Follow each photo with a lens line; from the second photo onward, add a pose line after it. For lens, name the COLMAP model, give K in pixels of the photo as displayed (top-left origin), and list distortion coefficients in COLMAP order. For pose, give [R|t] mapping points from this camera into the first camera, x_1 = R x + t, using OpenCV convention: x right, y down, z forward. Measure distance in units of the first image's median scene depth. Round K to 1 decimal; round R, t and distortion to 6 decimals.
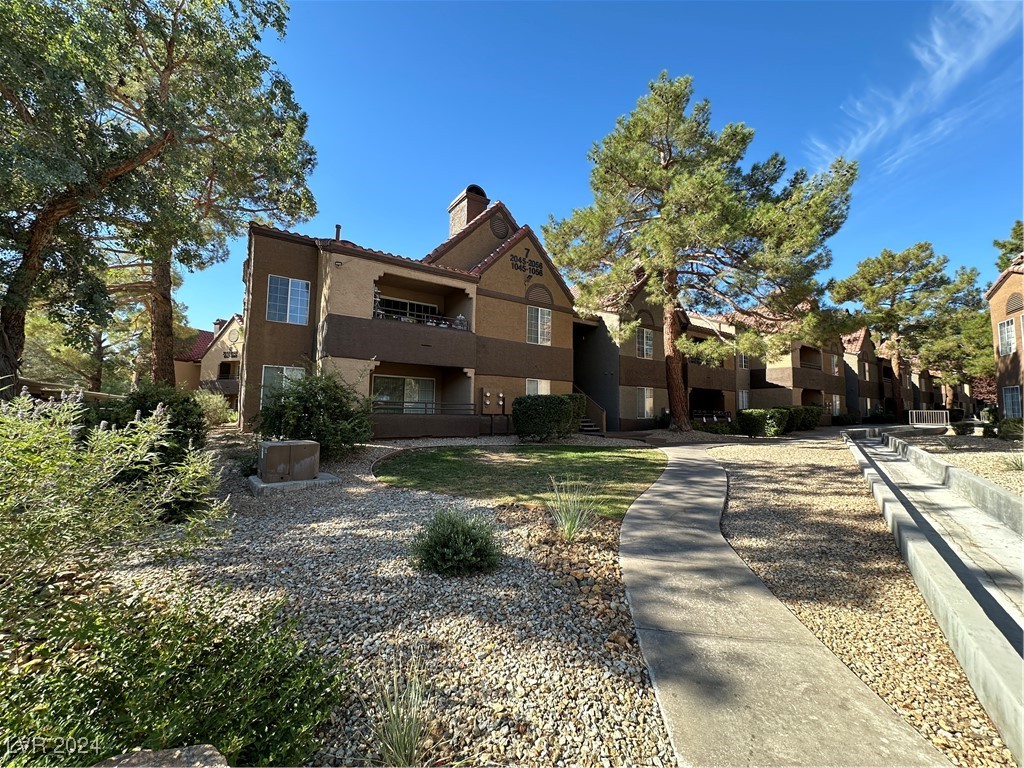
lens RADIAL K [[410.1, 0, 514.9], [0, 410.1, 384.9], [0, 0, 1]] dist [-0.002926, -0.000176]
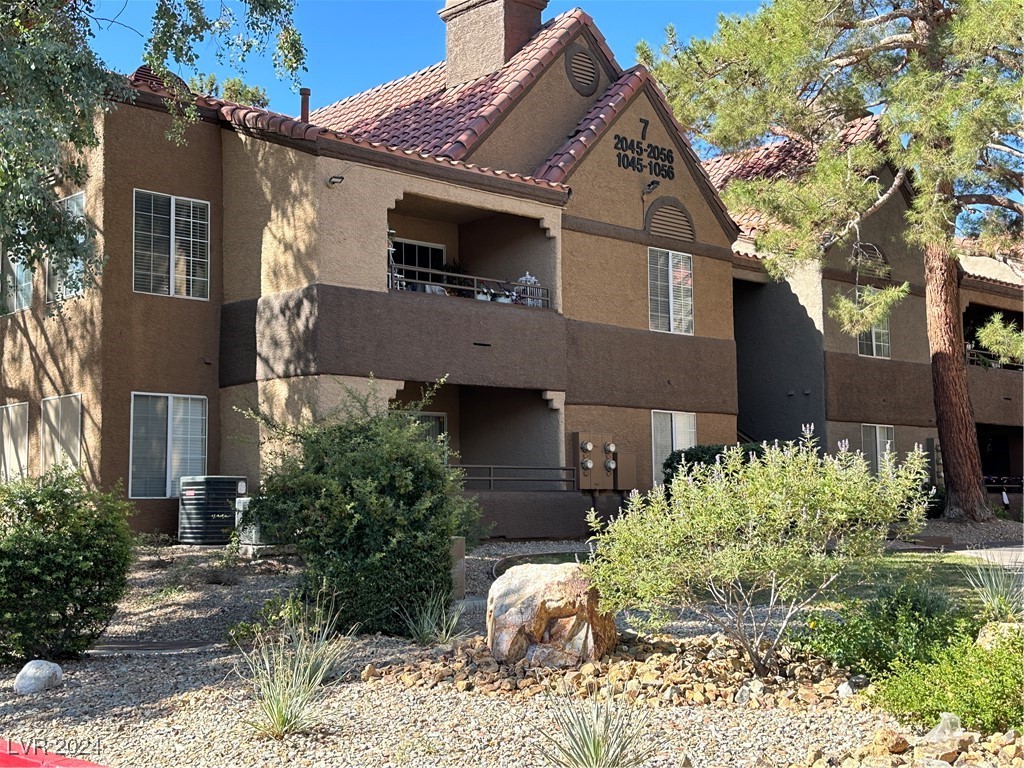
lens RADIAL K [[1332.7, 0, 511.3], [0, 1332.7, 382.0], [0, 0, 1]] dist [0.085980, 0.000000]
pose [[0.988470, -0.012307, 0.150916, -0.348106], [0.016195, 0.999567, -0.024564, -0.012937], [-0.150548, 0.026725, 0.988241, -0.427263]]
